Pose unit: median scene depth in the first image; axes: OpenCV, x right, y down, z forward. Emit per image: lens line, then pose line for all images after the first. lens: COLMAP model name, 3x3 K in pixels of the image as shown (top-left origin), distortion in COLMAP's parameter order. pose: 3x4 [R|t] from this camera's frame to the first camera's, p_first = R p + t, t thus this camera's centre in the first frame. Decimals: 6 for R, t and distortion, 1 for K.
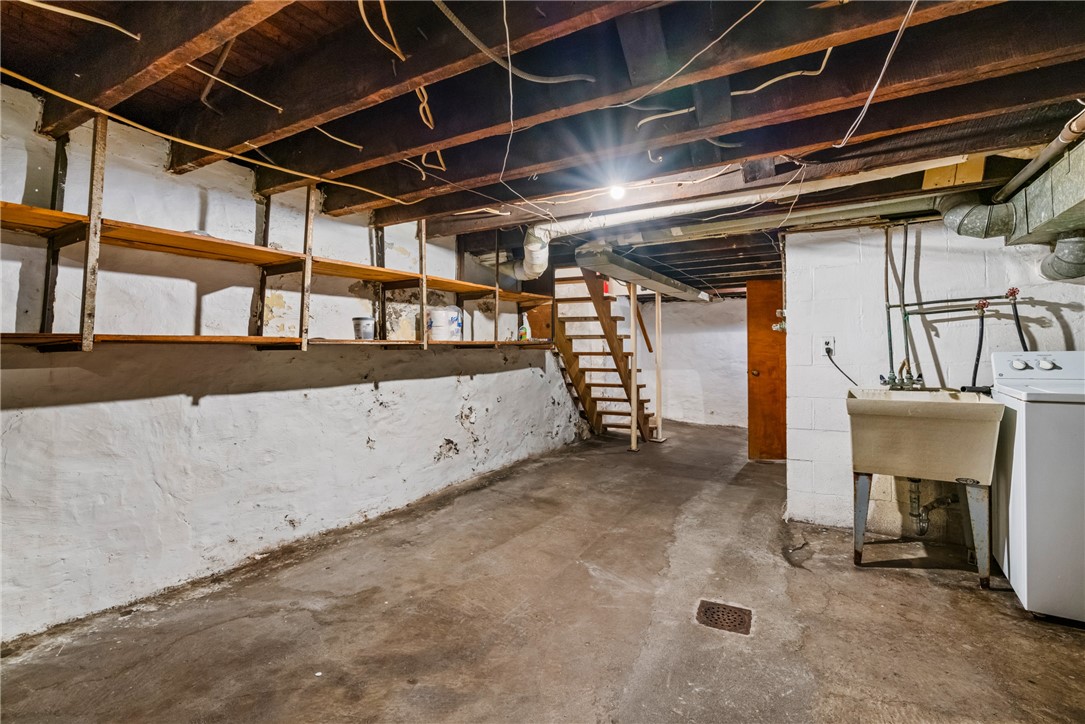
lens RADIAL K [[492.8, 0, 544.7], [0, 492.8, 356.5], [0, 0, 1]] dist [-0.001256, 0.000575]
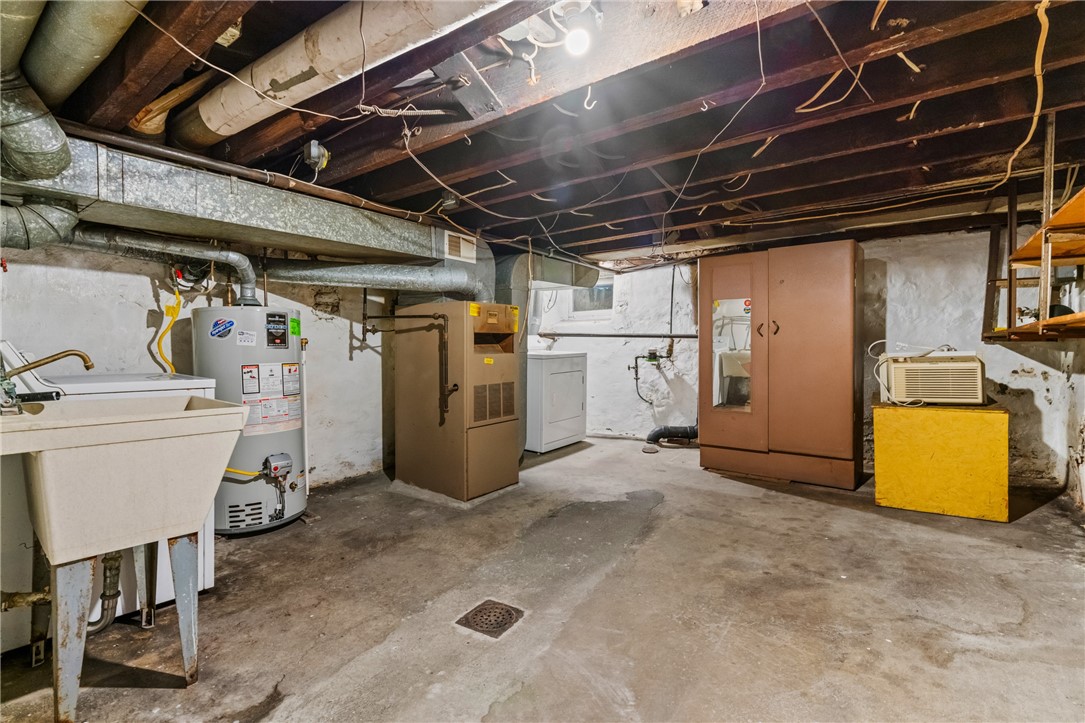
lens RADIAL K [[492.8, 0, 544.7], [0, 492.8, 356.0], [0, 0, 1]] dist [-0.001256, 0.000575]
pose [[-0.993204, 0.004365, 0.116306, 0.151425], [0.007109, 0.999706, 0.023186, 0.004859], [-0.116170, 0.023855, -0.992943, 1.915115]]
